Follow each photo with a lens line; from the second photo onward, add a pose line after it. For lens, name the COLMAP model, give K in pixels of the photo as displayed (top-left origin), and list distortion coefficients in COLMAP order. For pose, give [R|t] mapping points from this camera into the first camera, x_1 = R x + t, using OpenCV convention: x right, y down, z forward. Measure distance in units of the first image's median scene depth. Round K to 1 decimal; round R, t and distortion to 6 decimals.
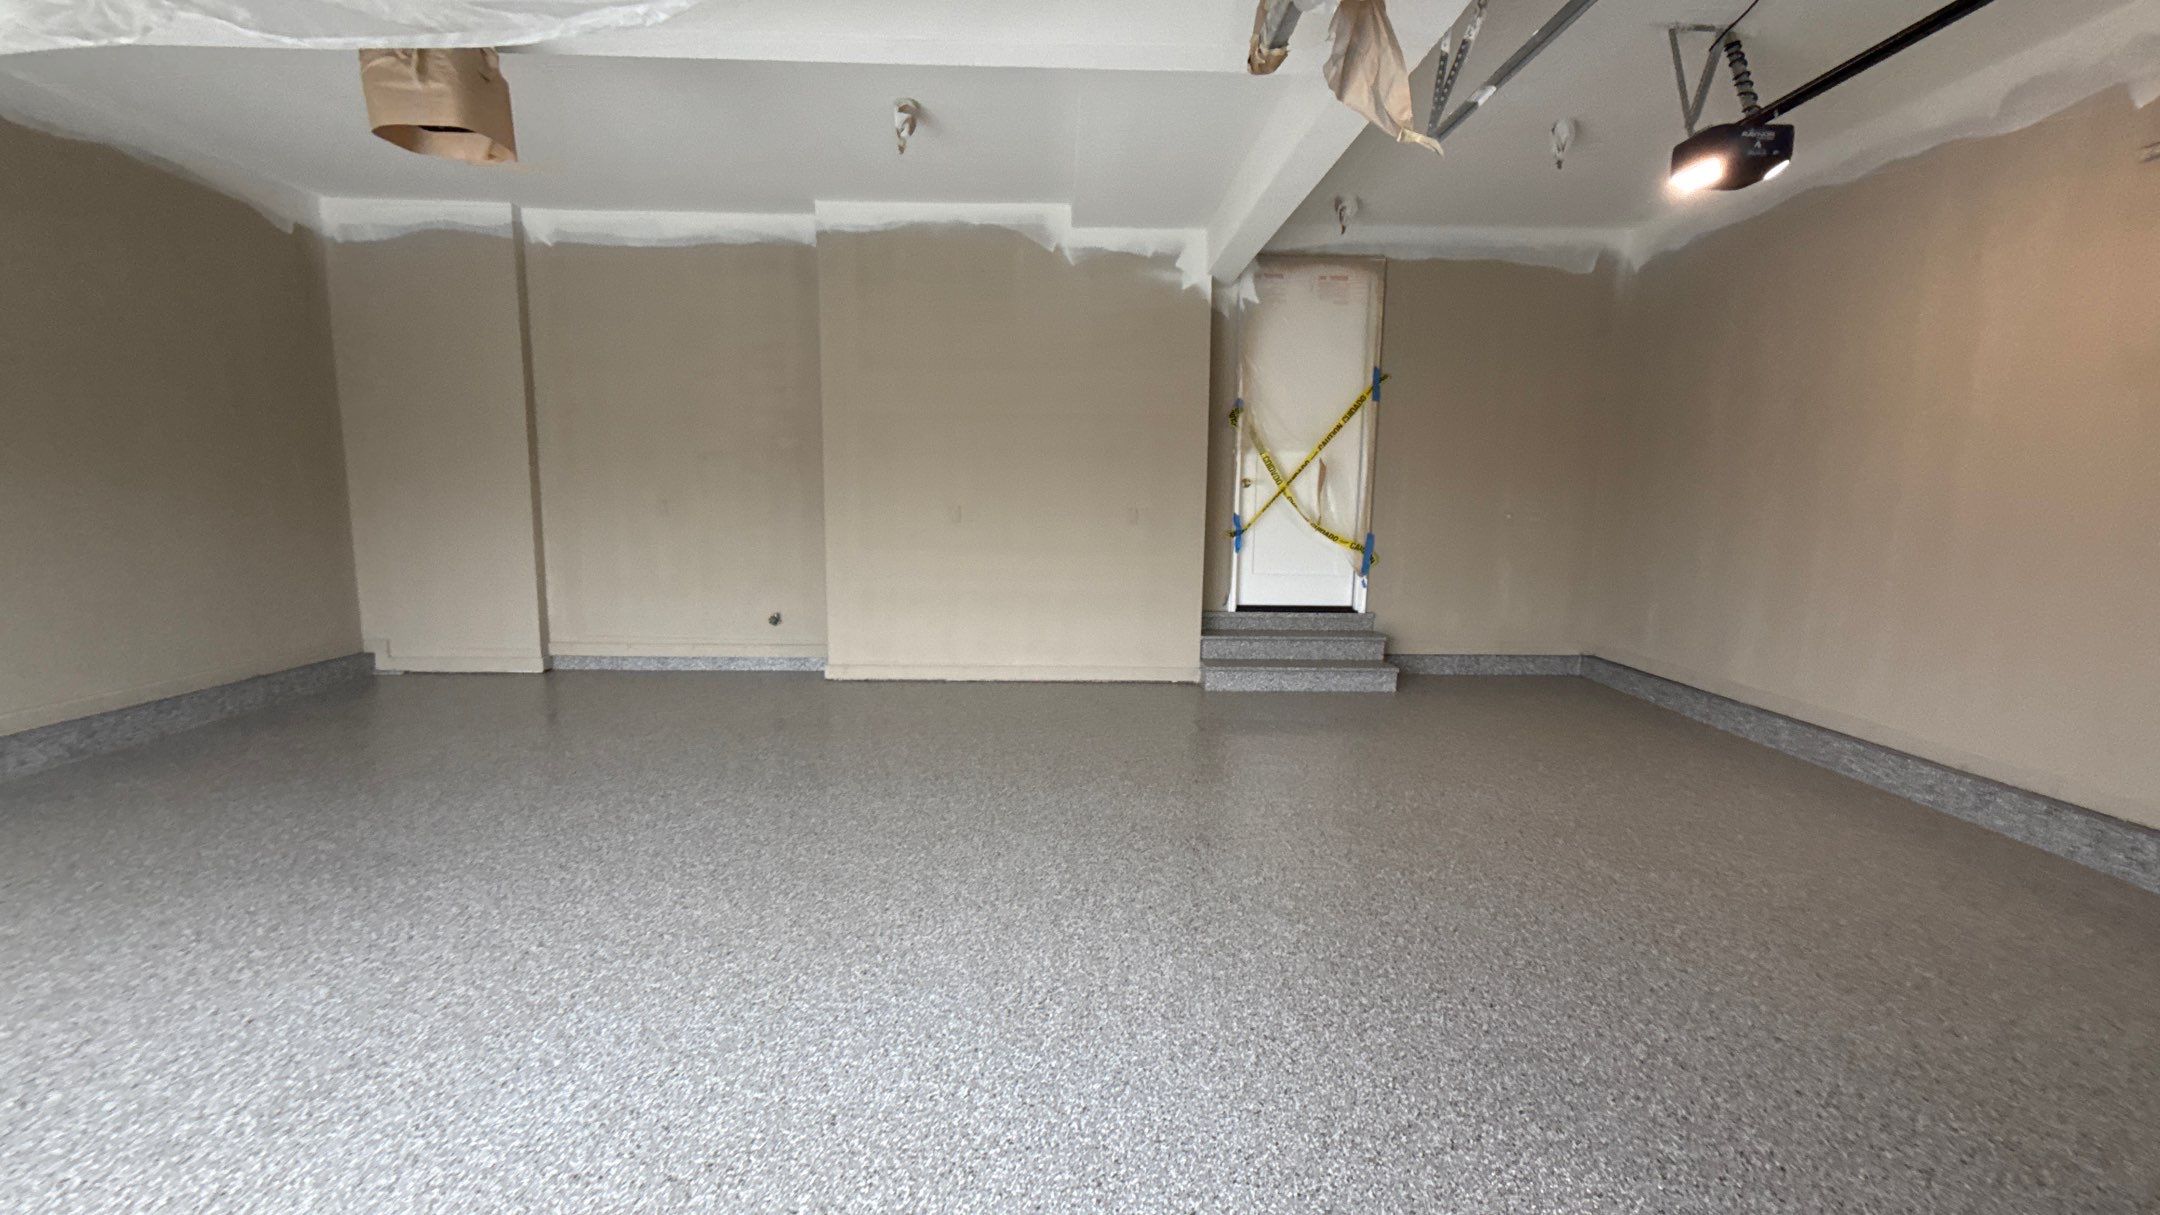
lens RADIAL K [[858.3, 0, 1083.7], [0, 858.3, 606.3], [0, 0, 1]] dist [0.000201, 0.000350]
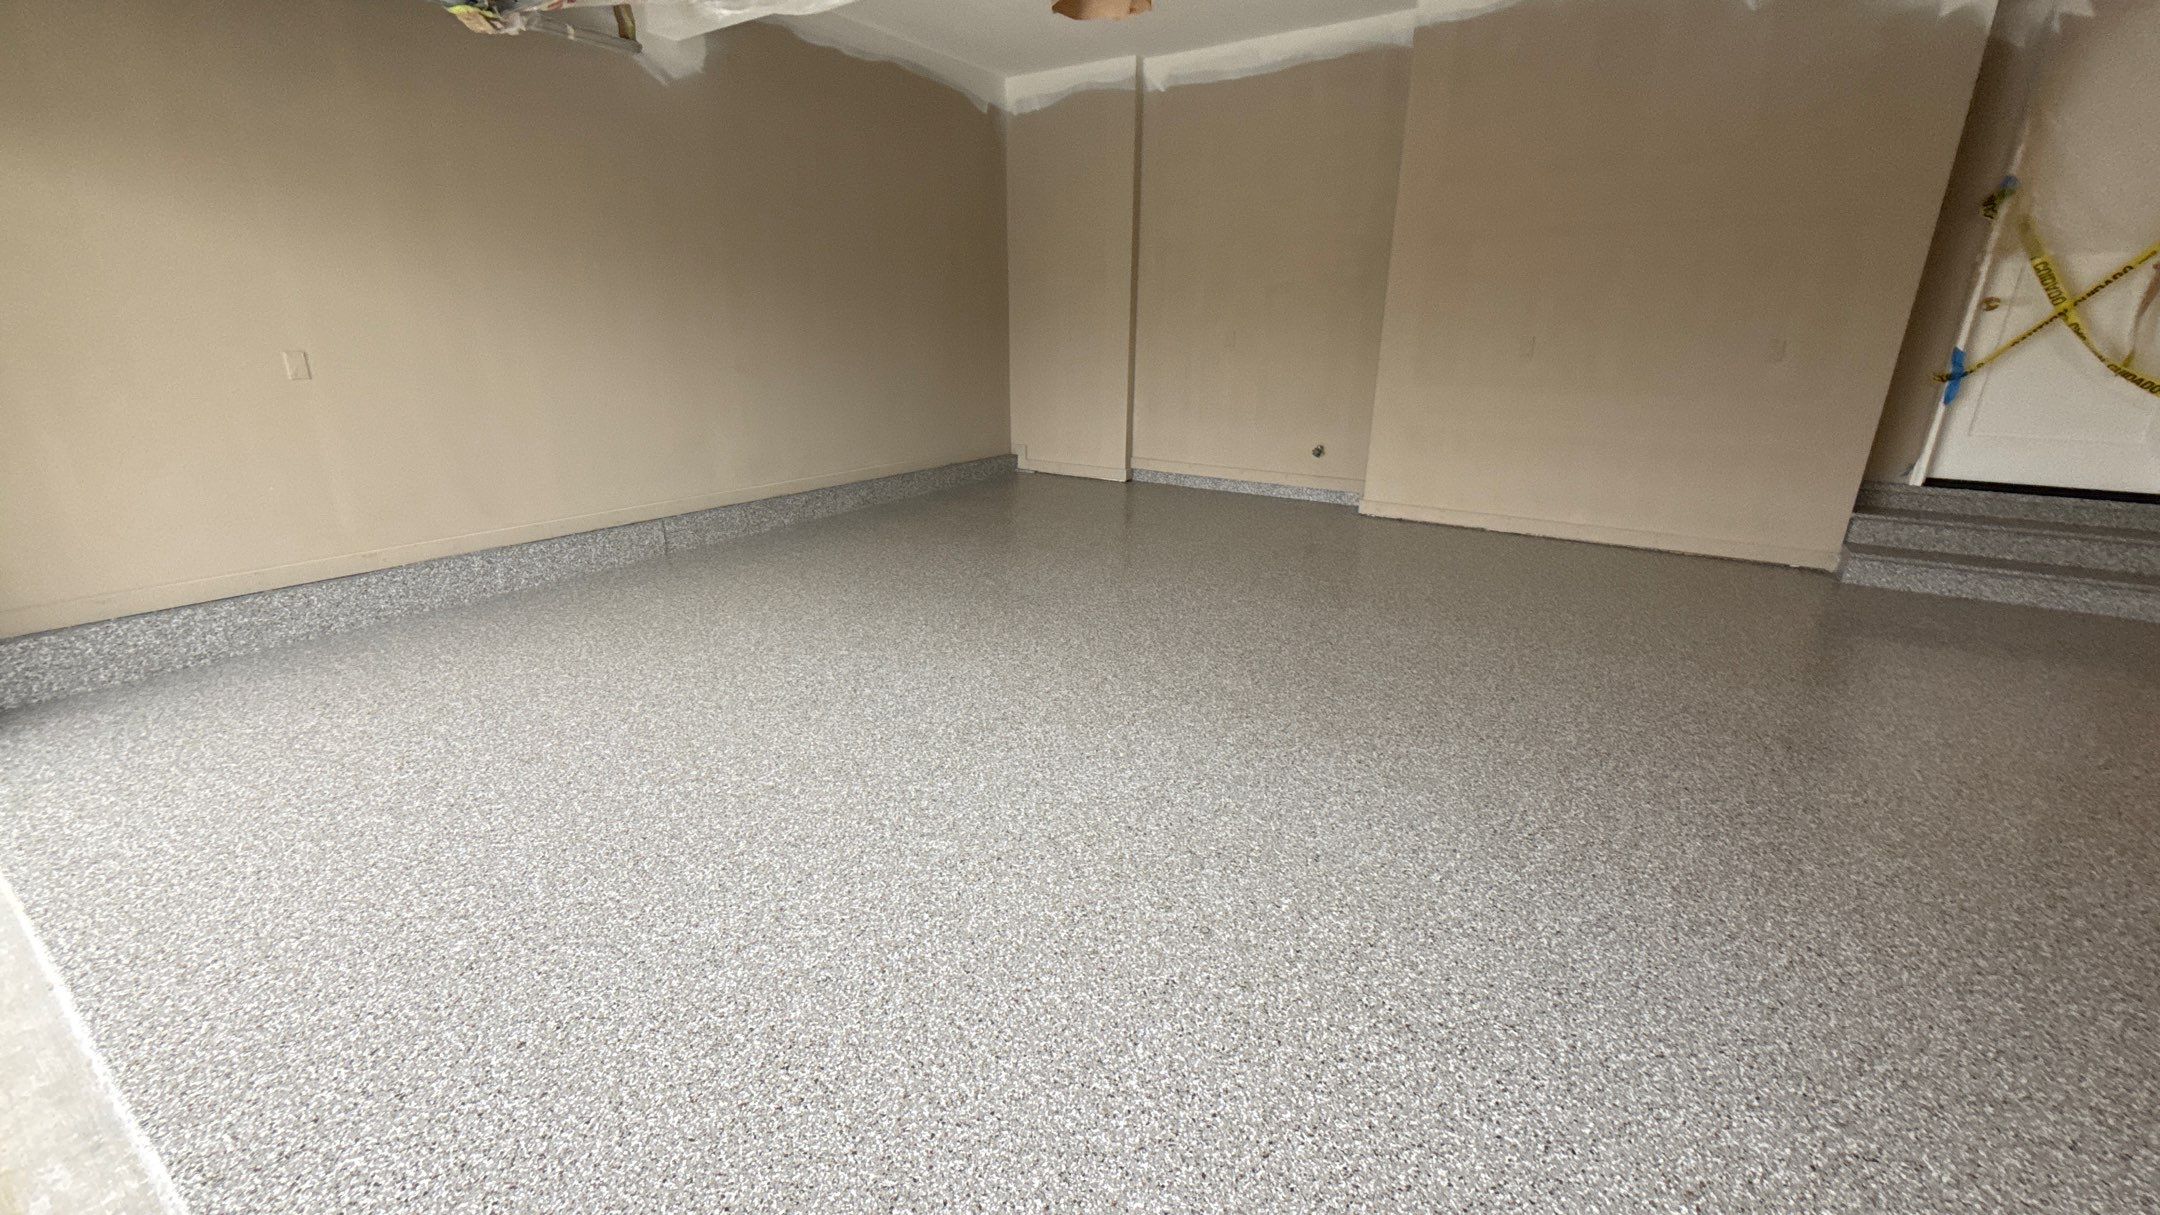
lens RADIAL K [[859.3, 0, 1080.0], [0, 859.3, 607.5], [0, 0, 1]] dist [0.001412, -0.000323]
pose [[0.816766, 0.172500, -0.550578, 0.015139], [-0.073976, 0.977694, 0.196578, 0.024748], [0.572206, -0.119829, 0.811308, -0.046829]]
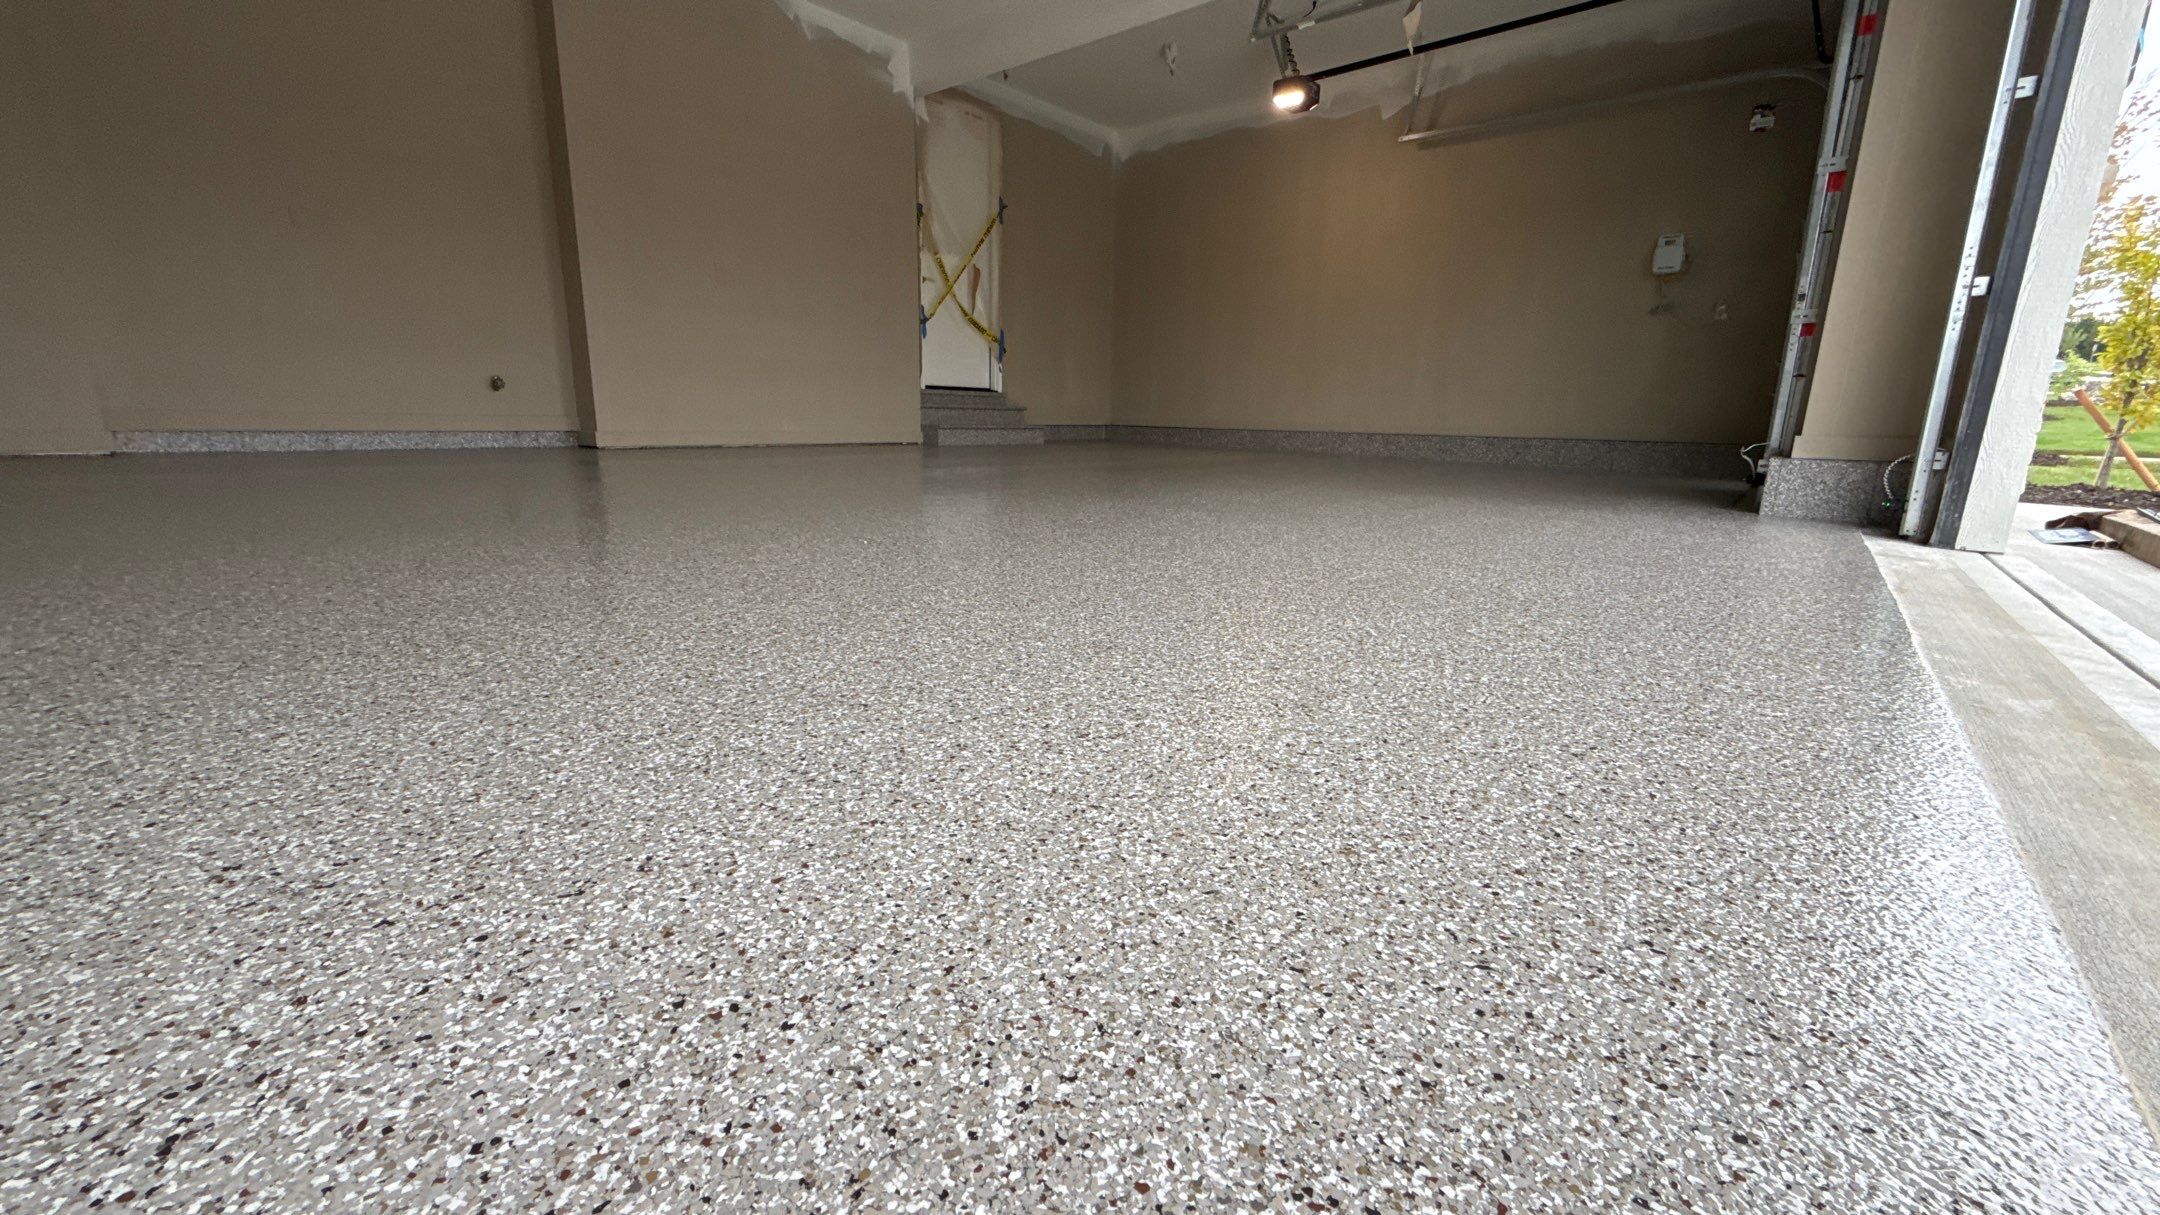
lens RADIAL K [[855.4, 0, 1079.7], [0, 855.4, 611.9], [0, 0, 1]] dist [0.001475, -0.000195]
pose [[0.664647, -0.166990, 0.728257, -0.918590], [0.086662, 0.985355, 0.146850, 0.237617], [-0.742114, -0.034492, 0.669385, 0.017807]]
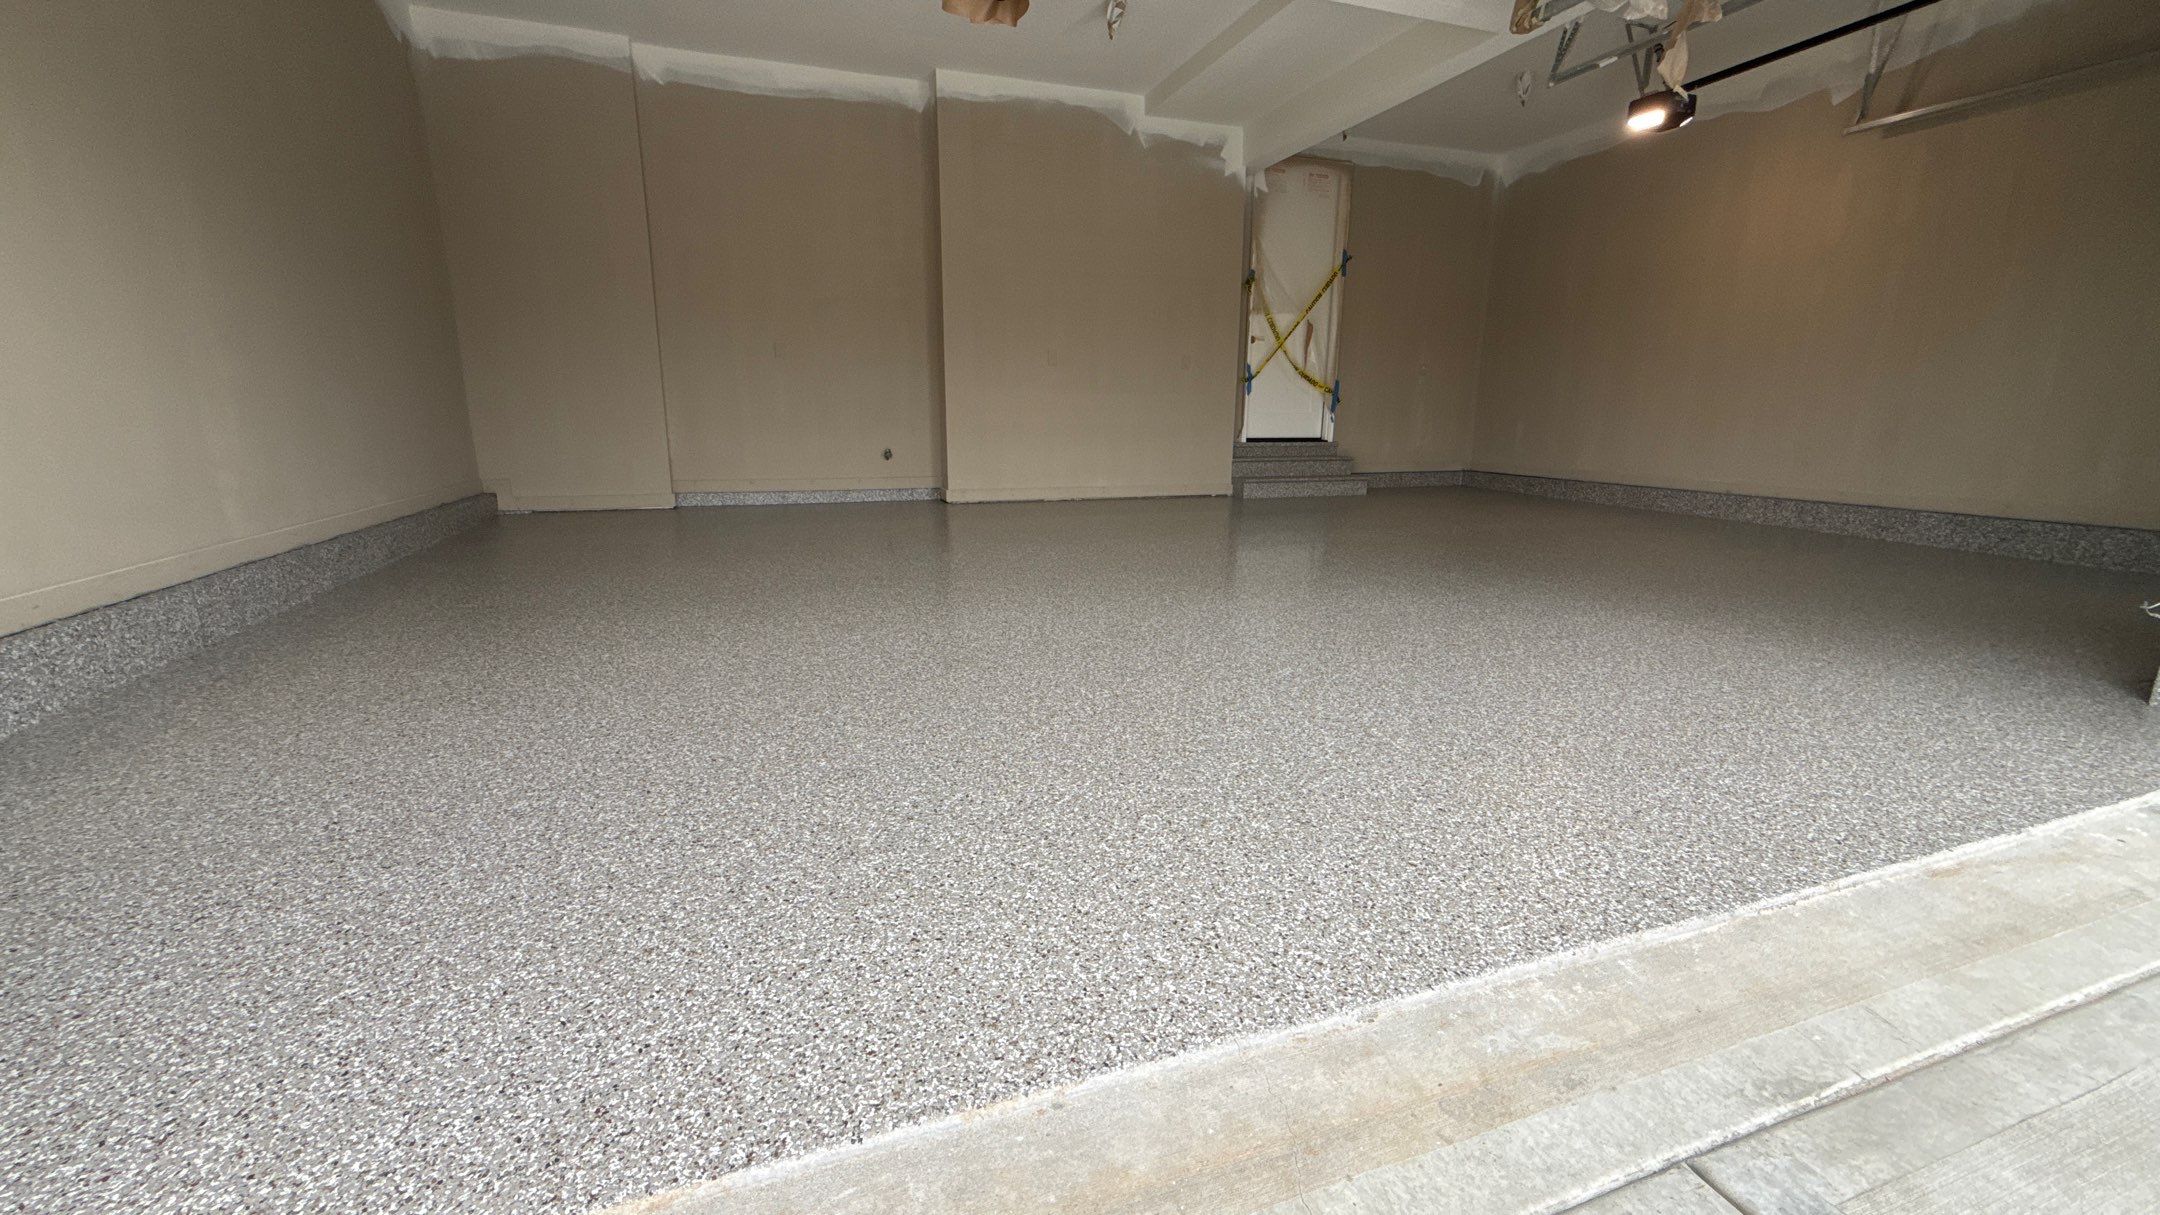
lens RADIAL K [[855.4, 0, 1079.7], [0, 855.4, 611.9], [0, 0, 1]] dist [0.001475, -0.000195]
pose [[0.952347, -0.074507, 0.295778, -0.686158], [0.044406, 0.993243, 0.107221, 0.165351], [-0.301768, -0.088977, 0.949220, -0.249321]]
